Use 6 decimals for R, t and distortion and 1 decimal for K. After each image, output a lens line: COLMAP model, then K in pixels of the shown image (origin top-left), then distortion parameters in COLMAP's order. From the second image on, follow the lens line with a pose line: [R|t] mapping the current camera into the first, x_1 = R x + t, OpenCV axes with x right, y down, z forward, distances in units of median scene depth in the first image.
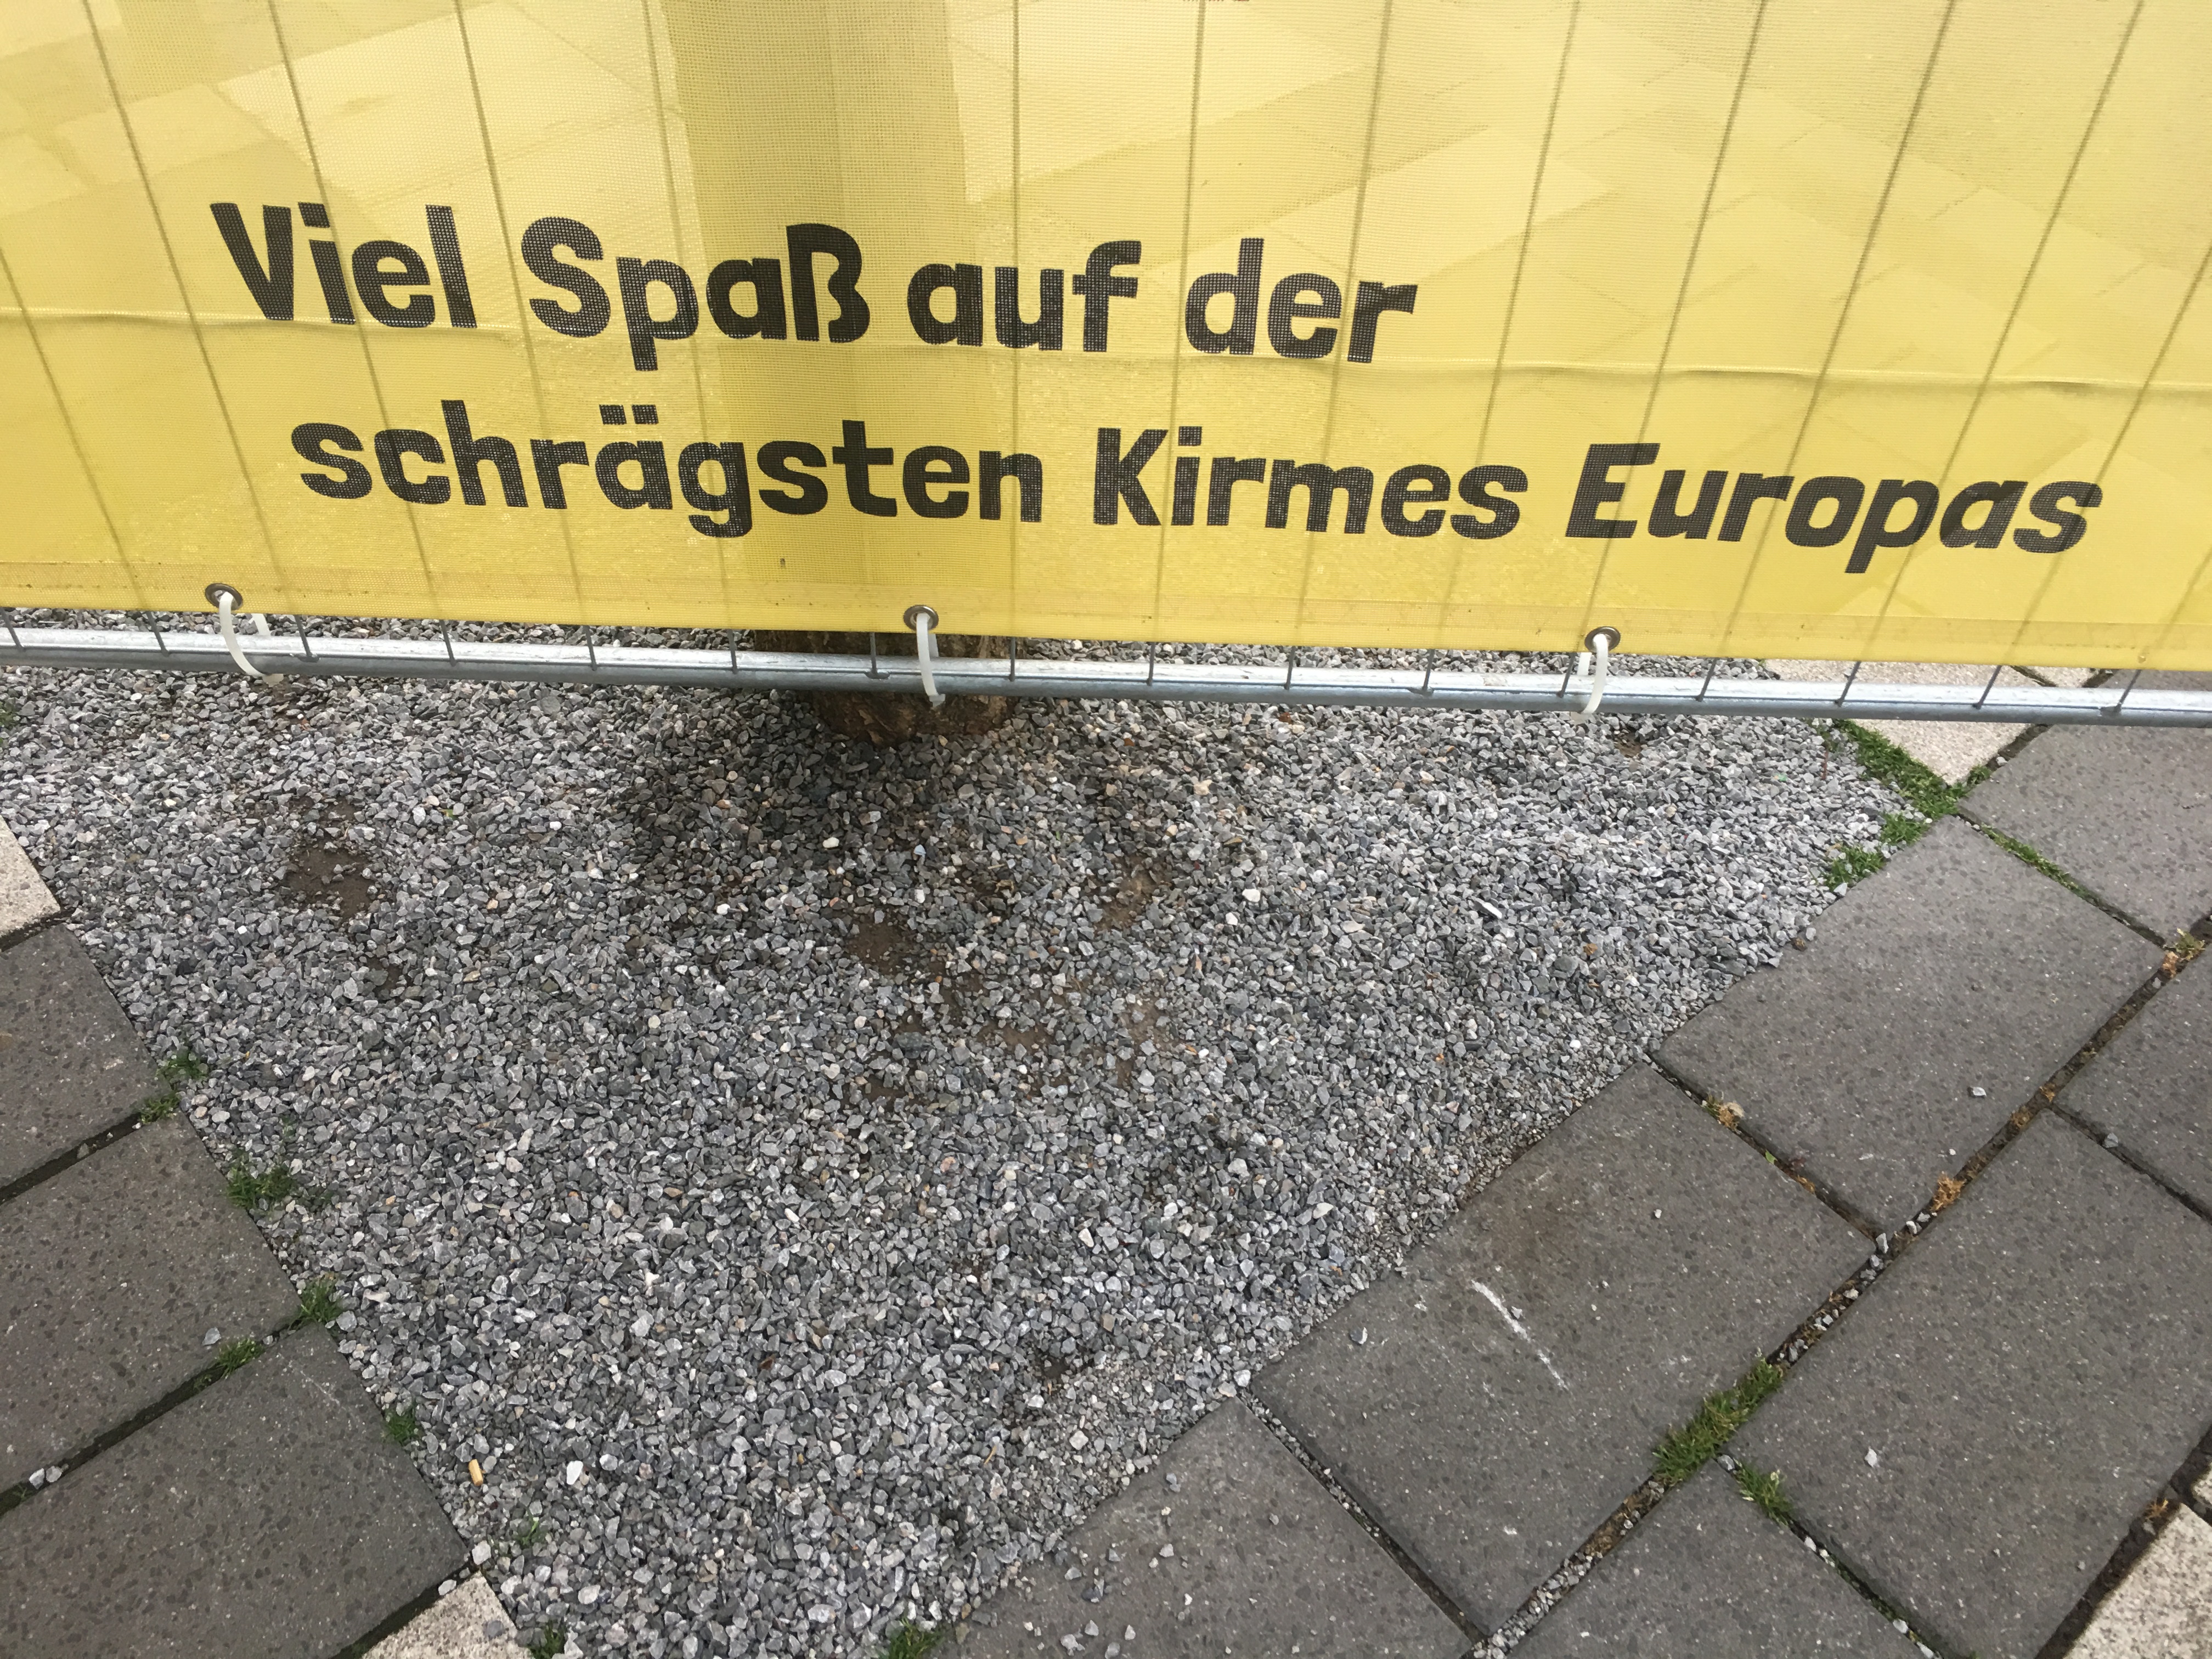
lens RADIAL K [[1917.7, 0, 1099.5], [0, 1917.7, 826.8], [0, 0, 1]] dist [0.058060, -0.037926]
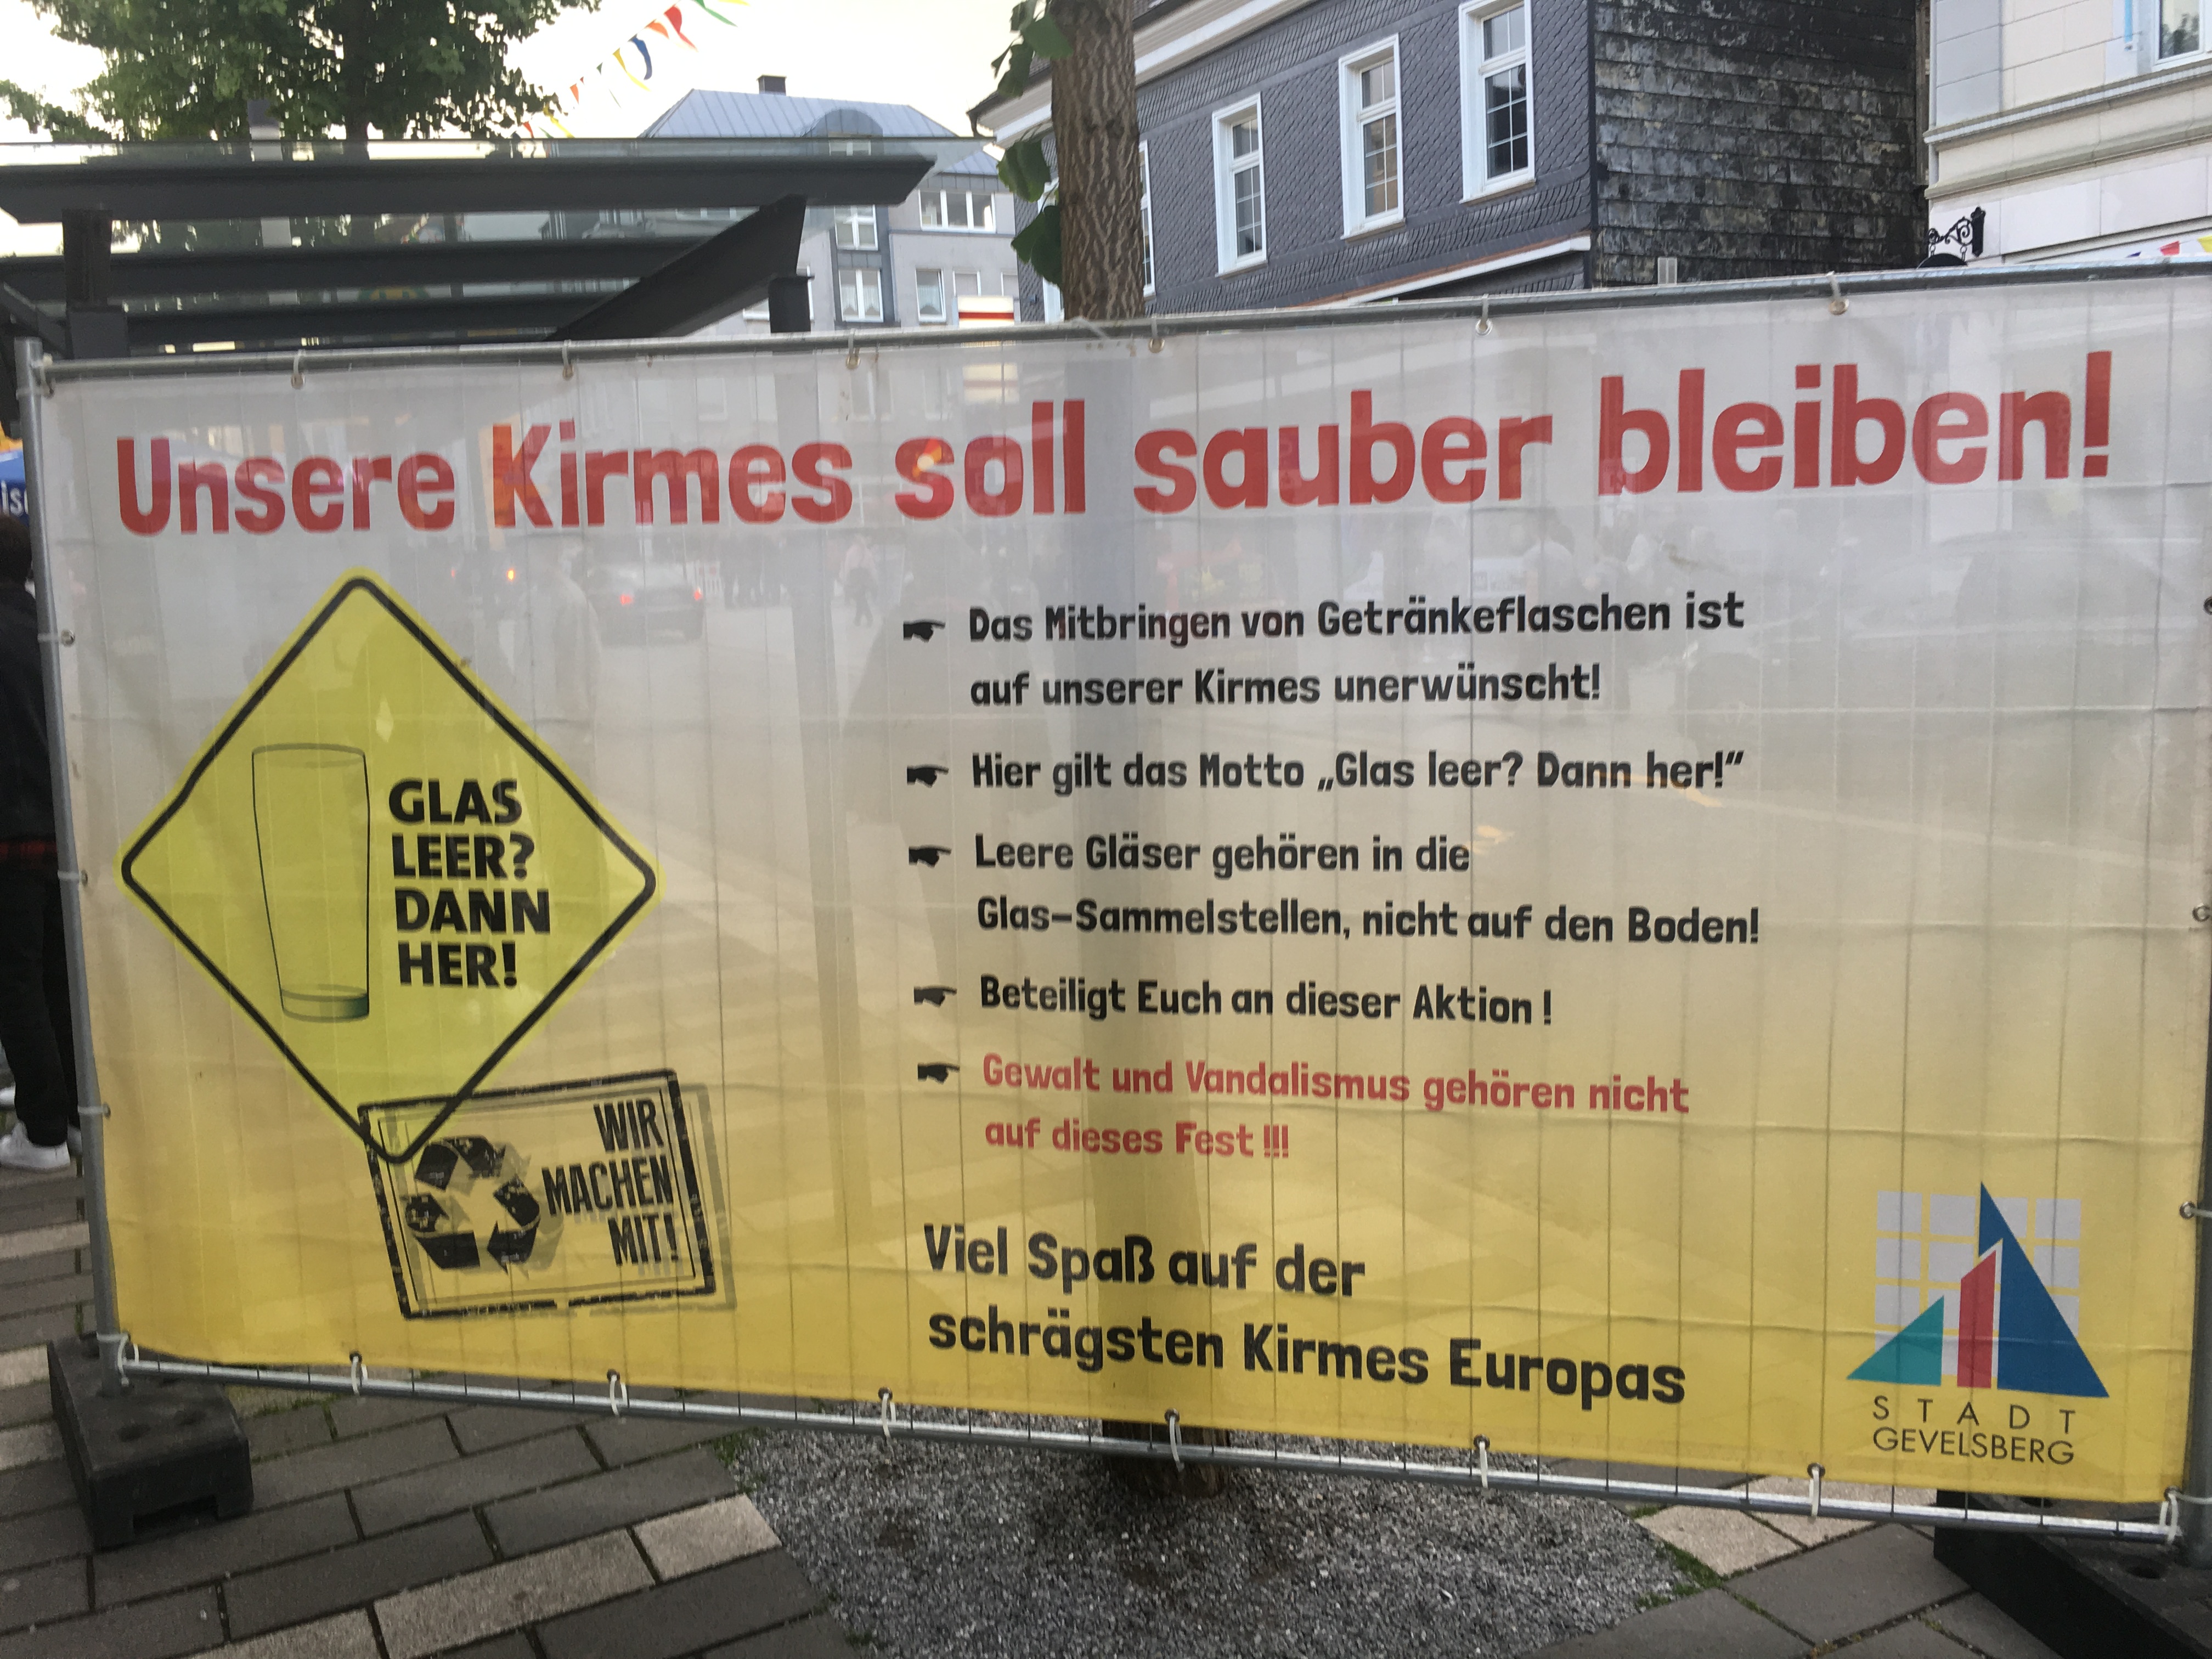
lens RADIAL K [[1917.7, 0, 1109.0], [0, 1917.7, 826.1], [0, 0, 1]] dist [0.058060, -0.037926]
pose [[0.976081, -0.027268, -0.215691, 0.365519], [-0.110156, 0.793298, -0.598786, 0.752351], [0.187435, 0.608223, 0.771319, -1.264820]]
